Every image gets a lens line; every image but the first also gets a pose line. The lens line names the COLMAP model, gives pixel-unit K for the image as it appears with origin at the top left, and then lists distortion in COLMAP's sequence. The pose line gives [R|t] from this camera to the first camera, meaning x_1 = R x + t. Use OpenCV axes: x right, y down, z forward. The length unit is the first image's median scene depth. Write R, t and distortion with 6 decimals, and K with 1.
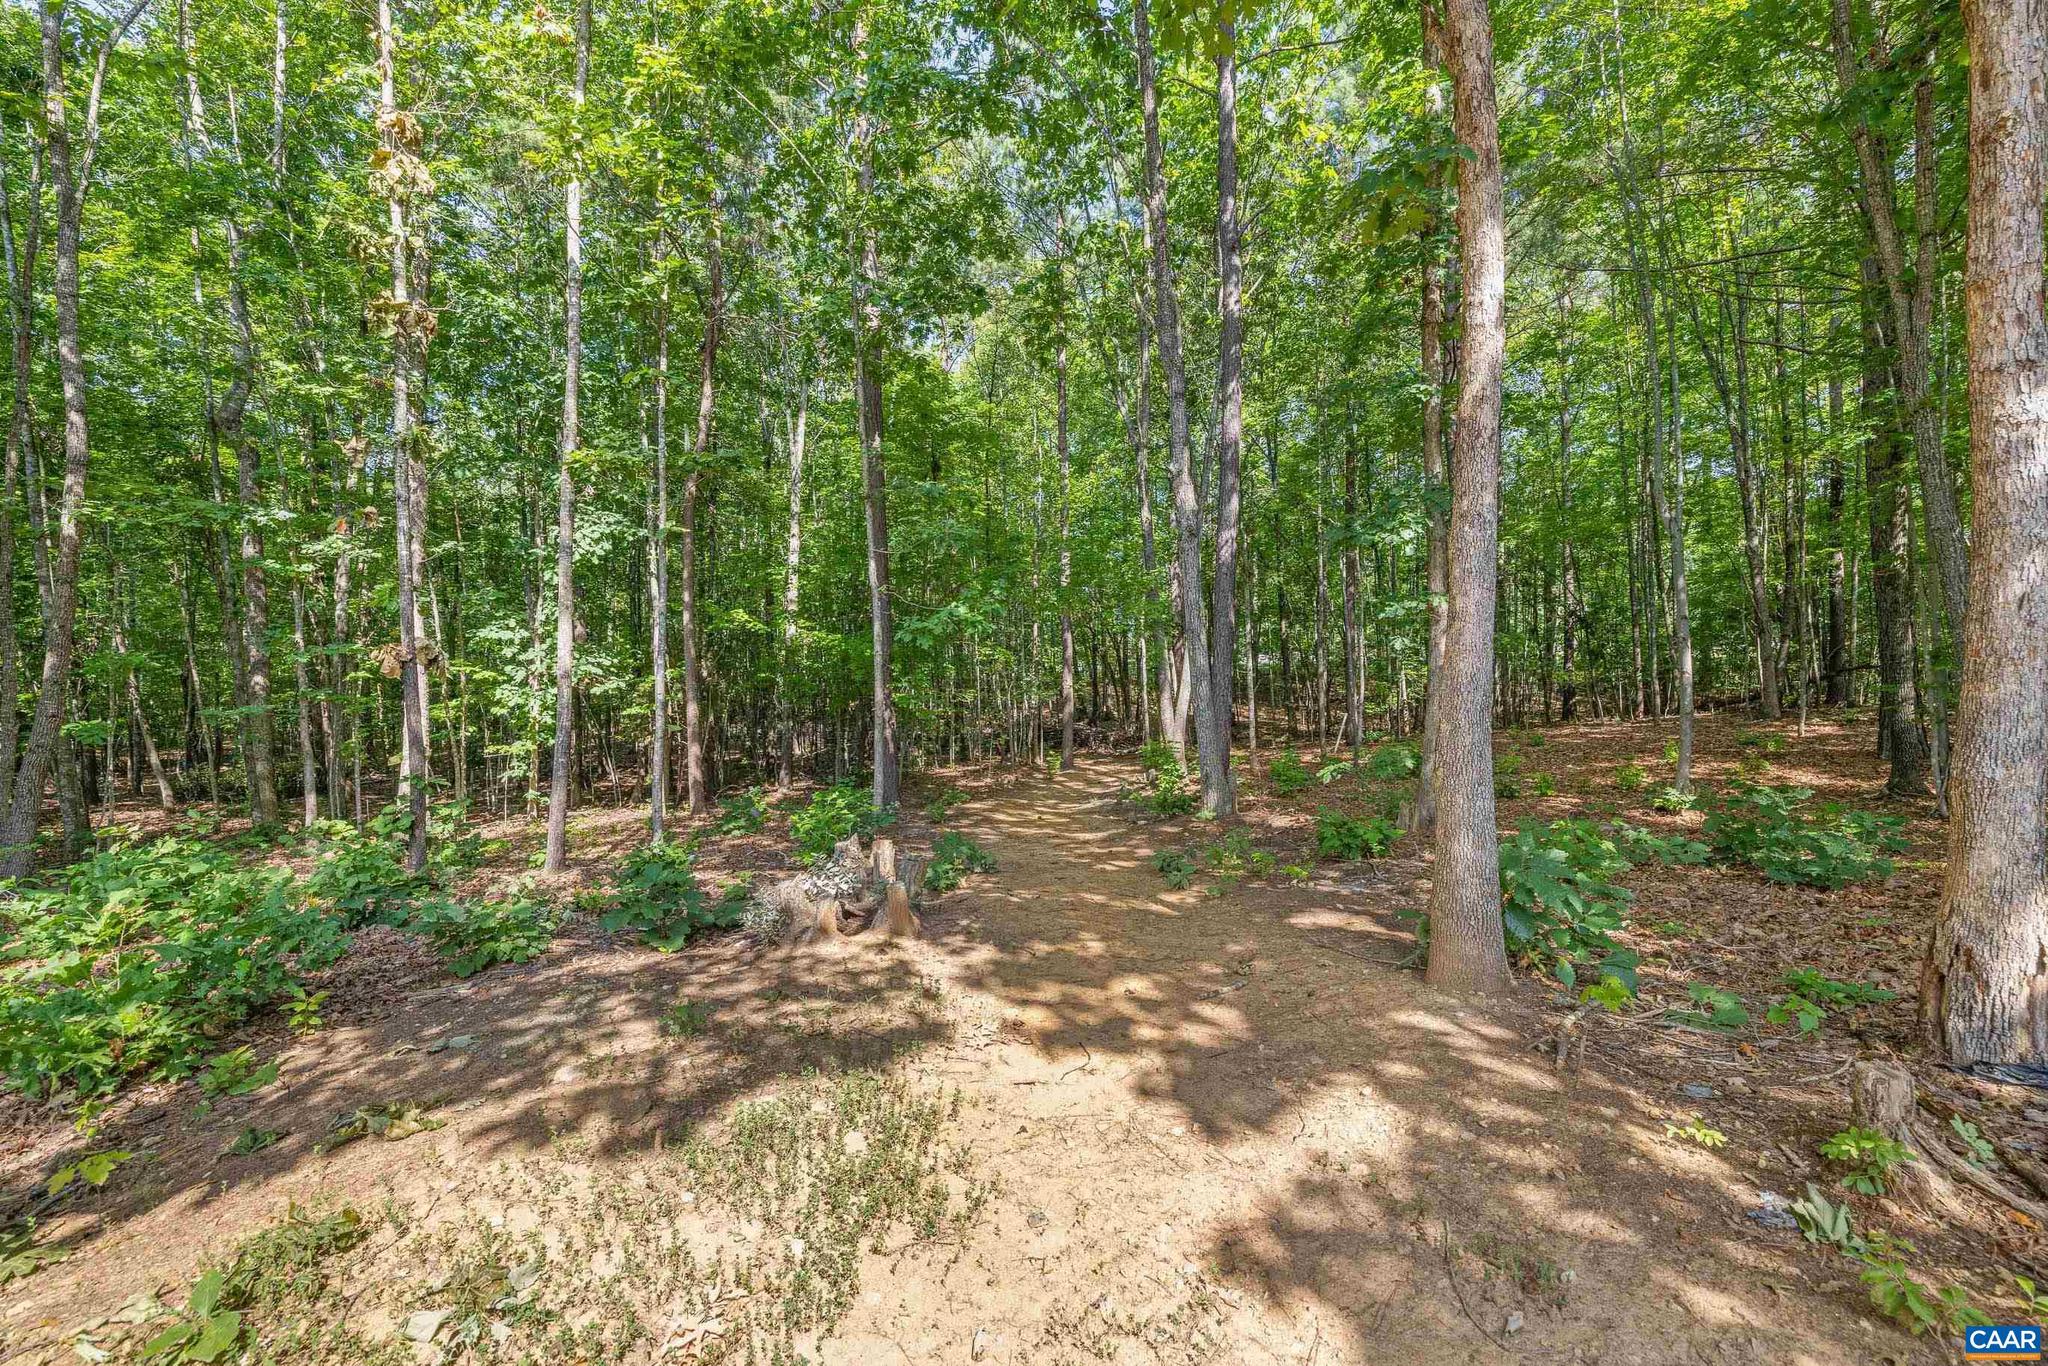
lens RADIAL K [[864.4, 0, 1025.7], [0, 864.4, 682.9], [0, 0, 1]] dist [0.001031, 0.002497]
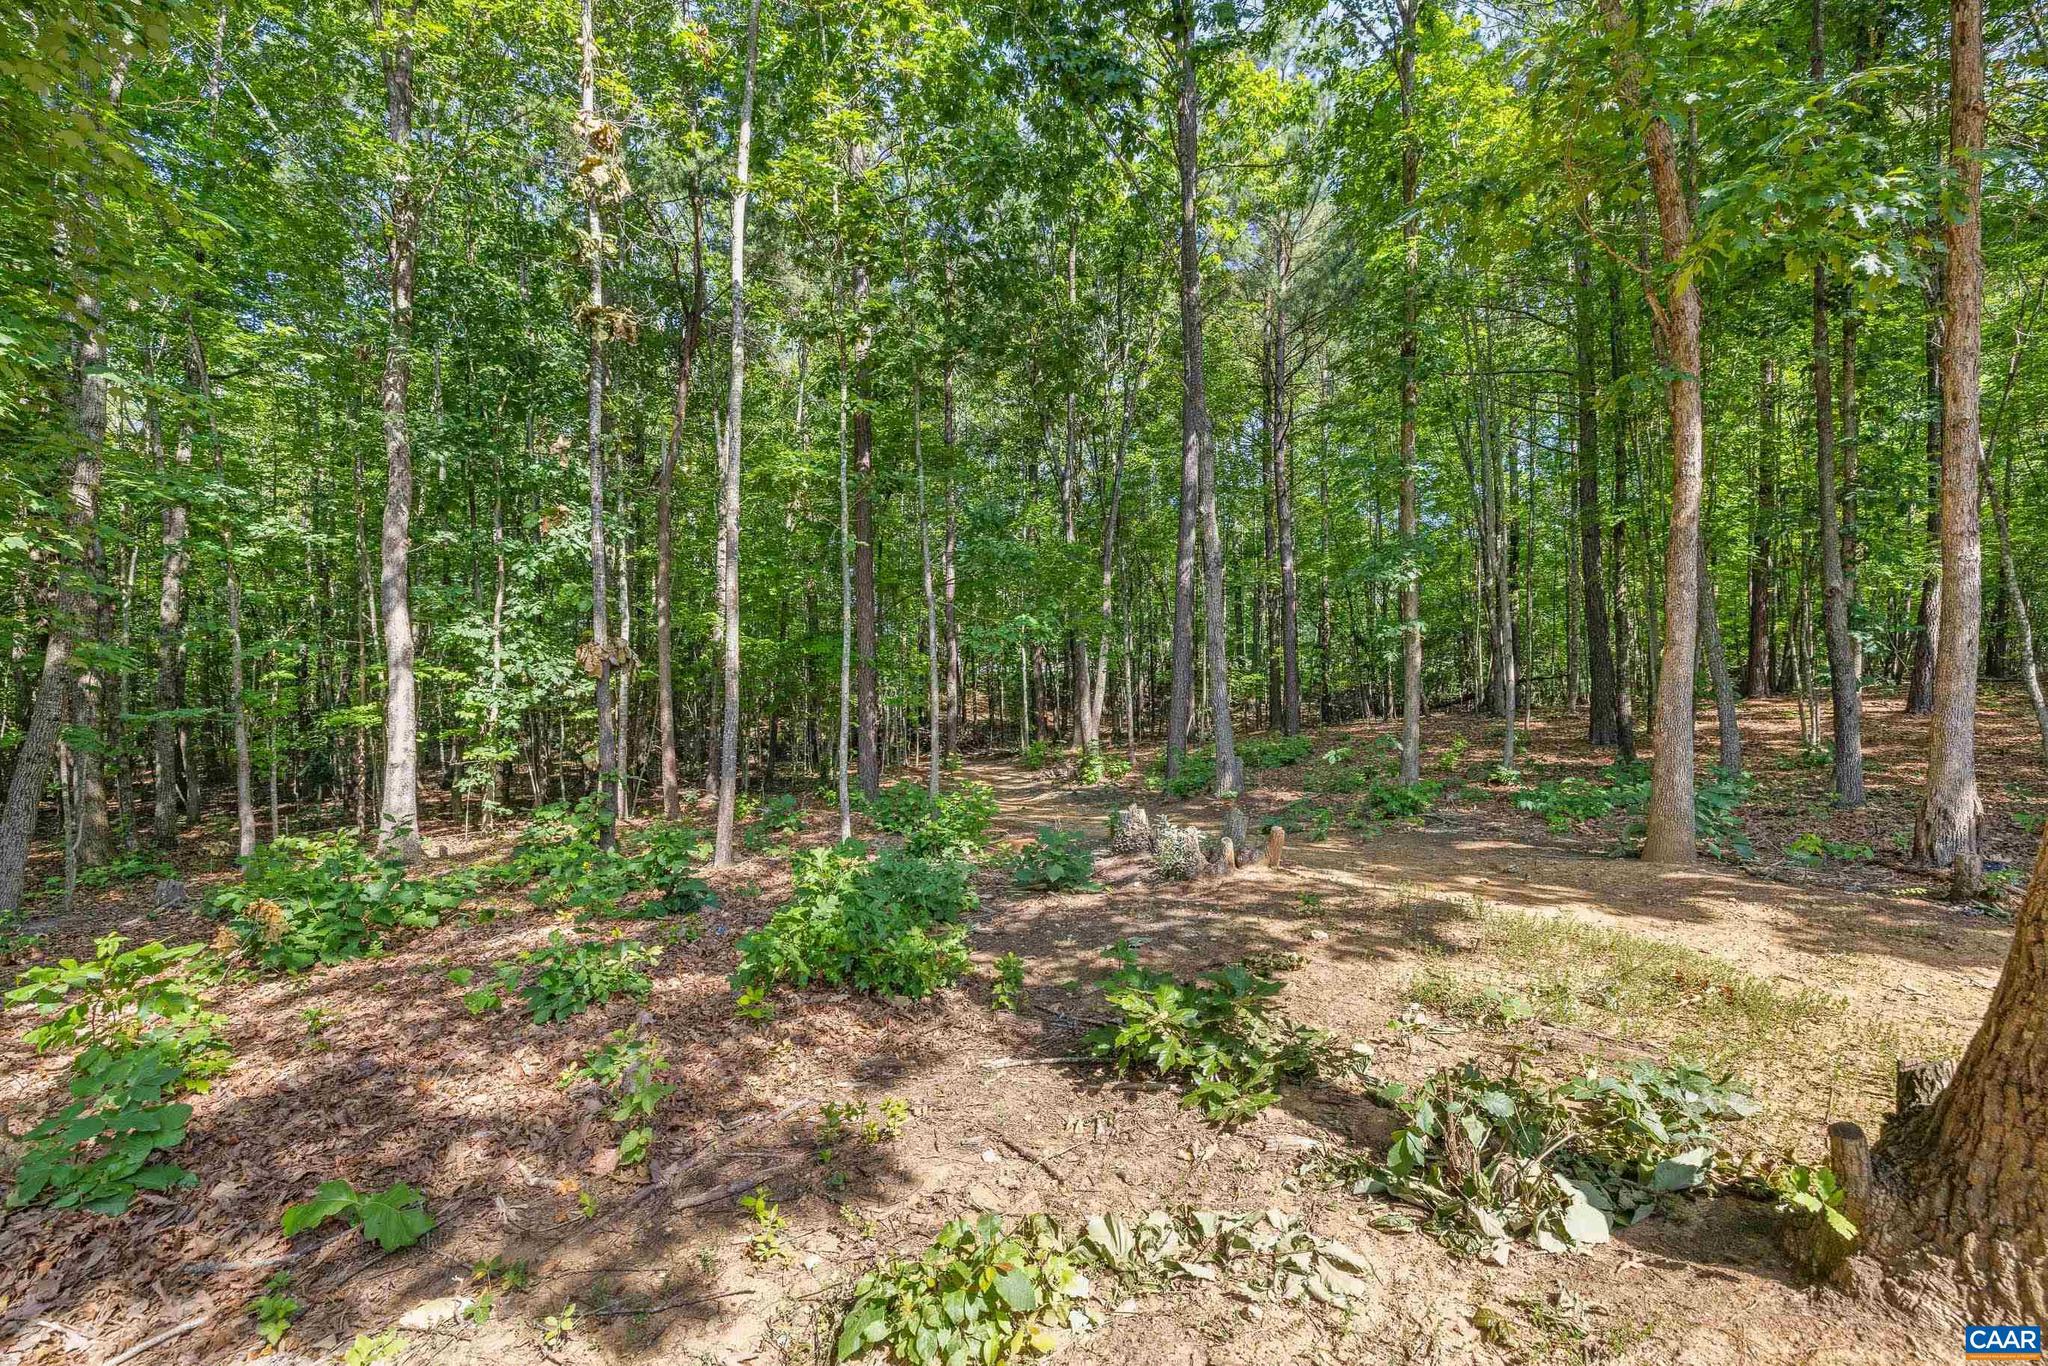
lens RADIAL K [[864.4, 0, 1024.8], [0, 864.4, 681.9], [0, 0, 1]] dist [0.001031, 0.002497]
pose [[0.955902, 0.005820, 0.293629, -0.552470], [-0.002863, 0.999941, -0.010499, 0.009852], [-0.293672, 0.009195, 0.955862, -0.115841]]
